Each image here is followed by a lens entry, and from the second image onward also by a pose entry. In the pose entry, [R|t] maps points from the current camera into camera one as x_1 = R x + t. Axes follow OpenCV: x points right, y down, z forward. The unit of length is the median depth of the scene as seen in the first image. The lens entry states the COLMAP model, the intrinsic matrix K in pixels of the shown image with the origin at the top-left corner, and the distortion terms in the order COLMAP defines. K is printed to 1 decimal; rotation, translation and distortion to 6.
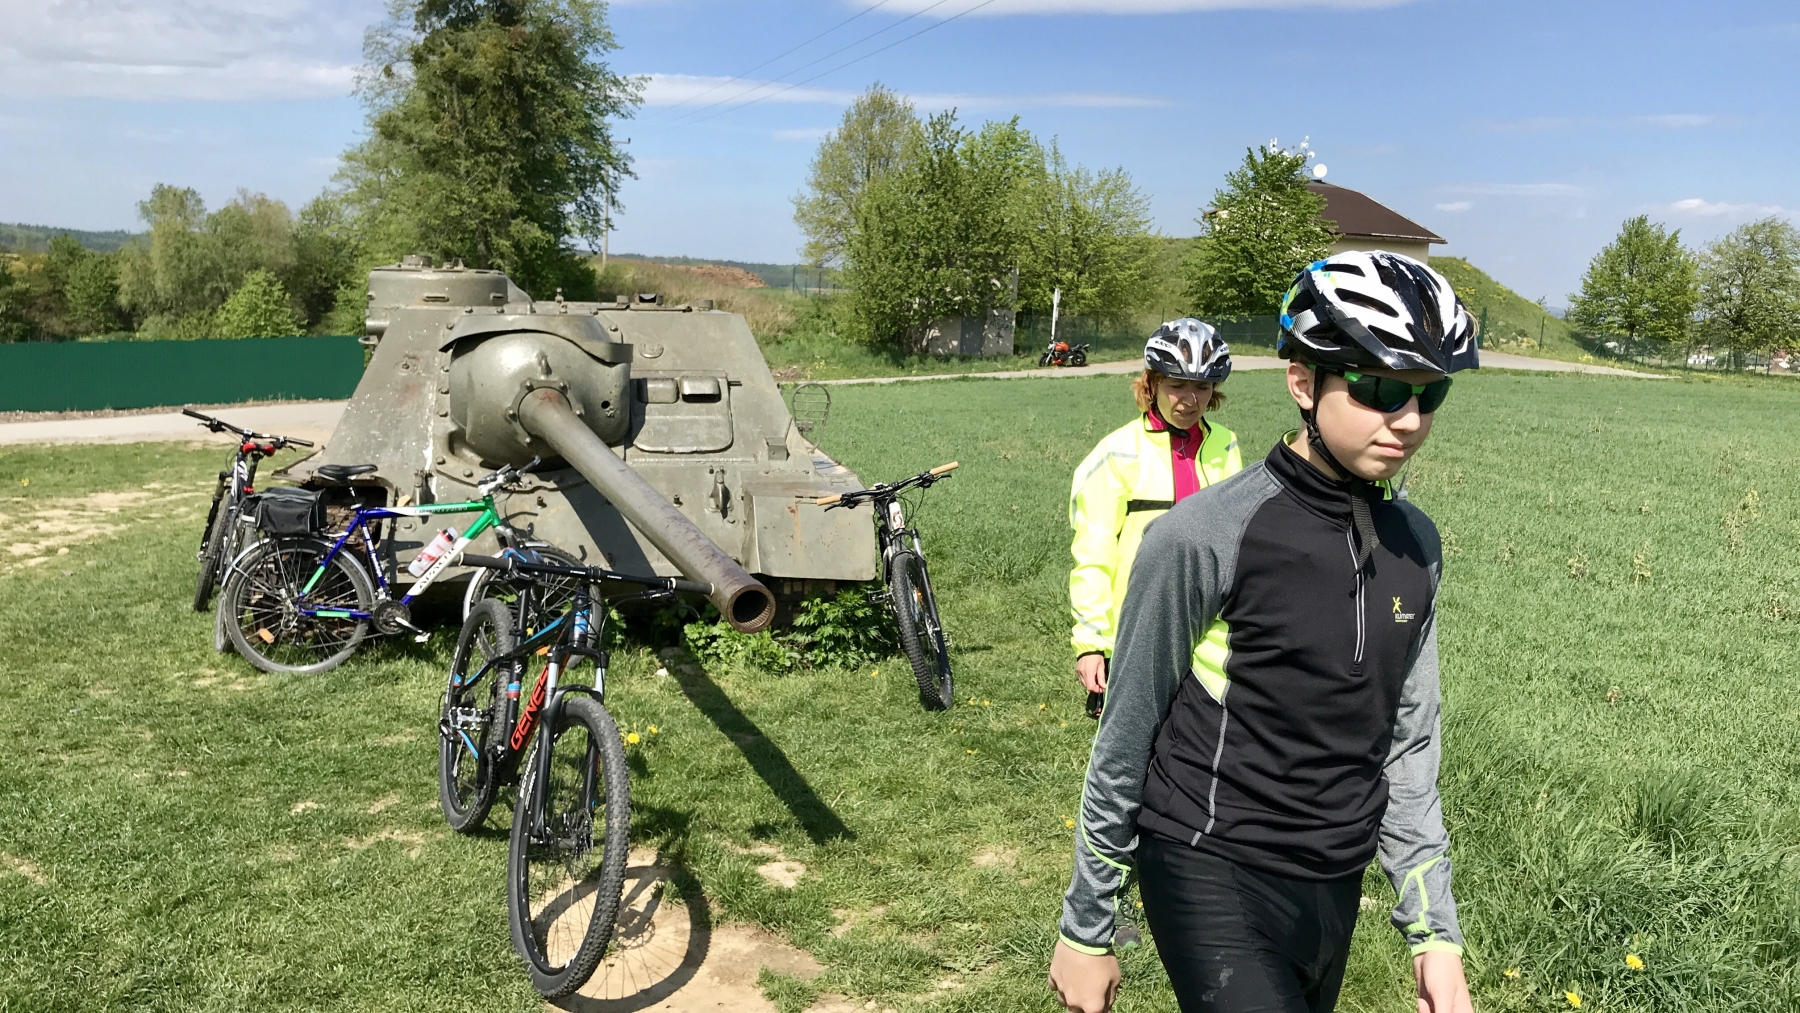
lens RADIAL K [[1547.1, 0, 906.0], [0, 1547.1, 485.9], [0, 0, 1]] dist [0.053891, -0.016376]
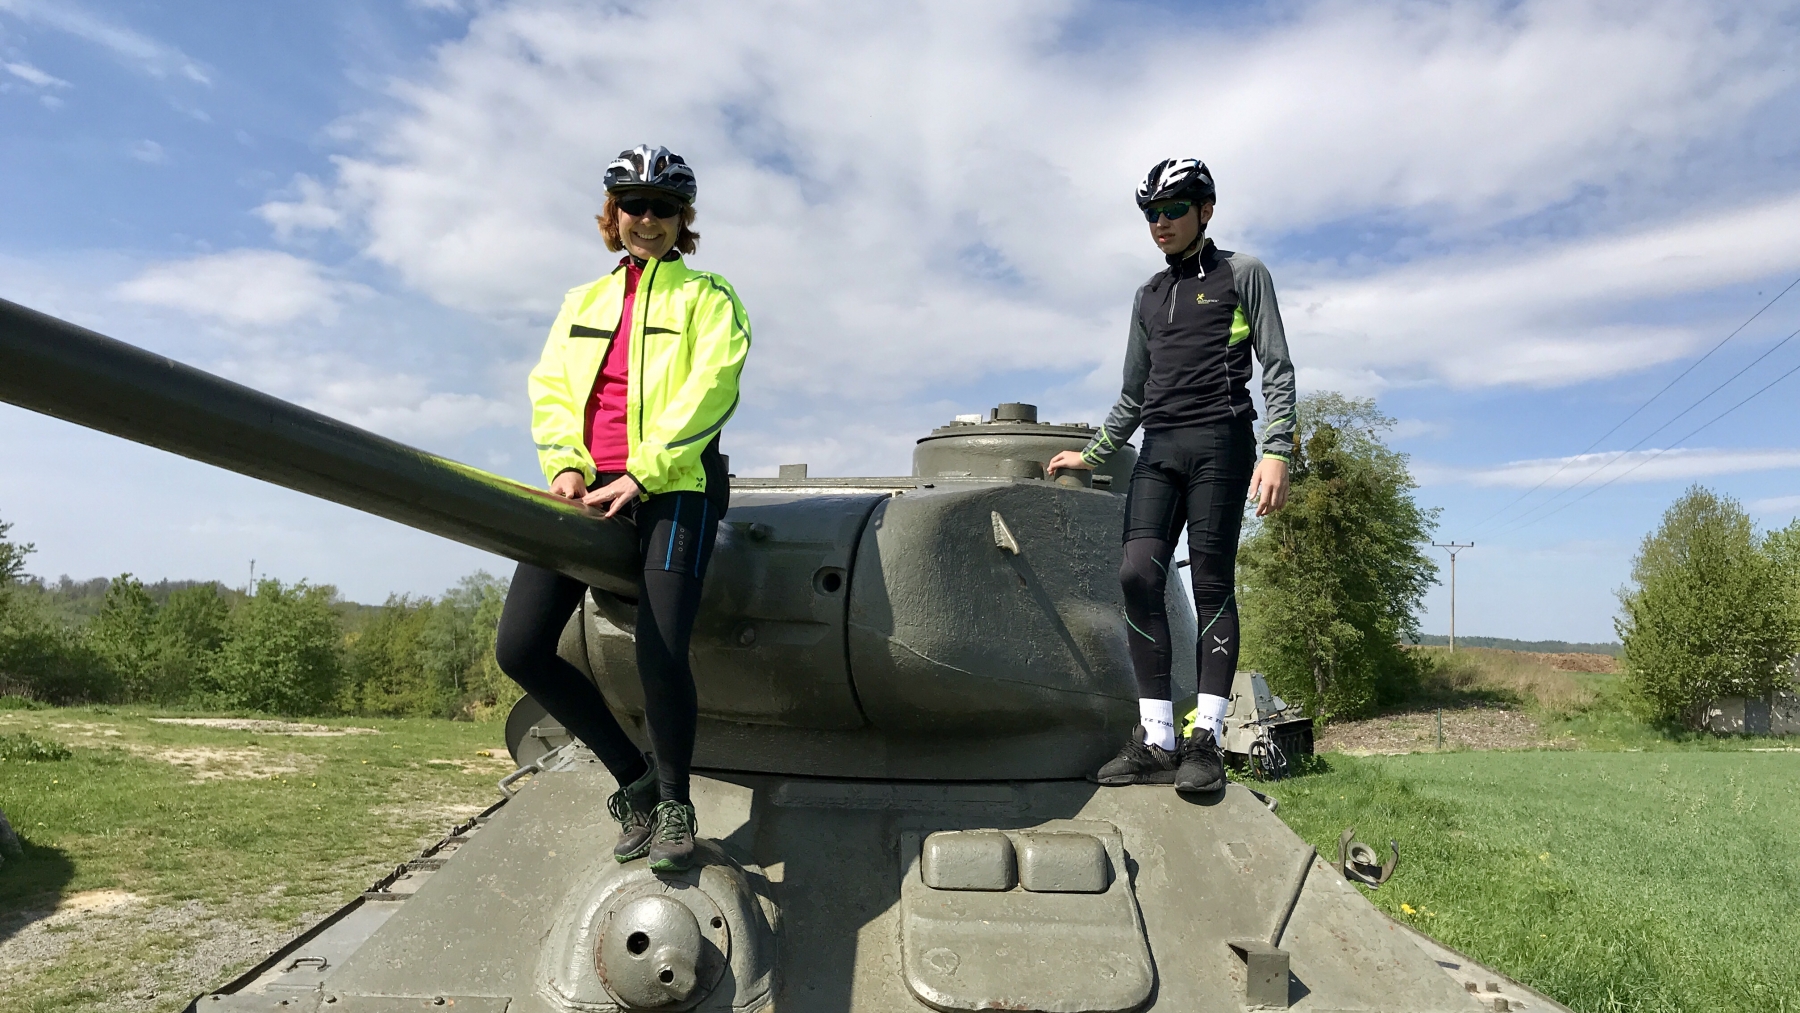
lens RADIAL K [[1827.8, 0, 878.3], [0, 1827.8, 508.7], [0, 0, 1]] dist [0.125907, -0.015395]
pose [[0.840476, -0.058816, -0.538647, 0.259651], [-0.059083, 0.978216, -0.199003, 0.064922], [0.538618, 0.199082, 0.818692, -0.478395]]
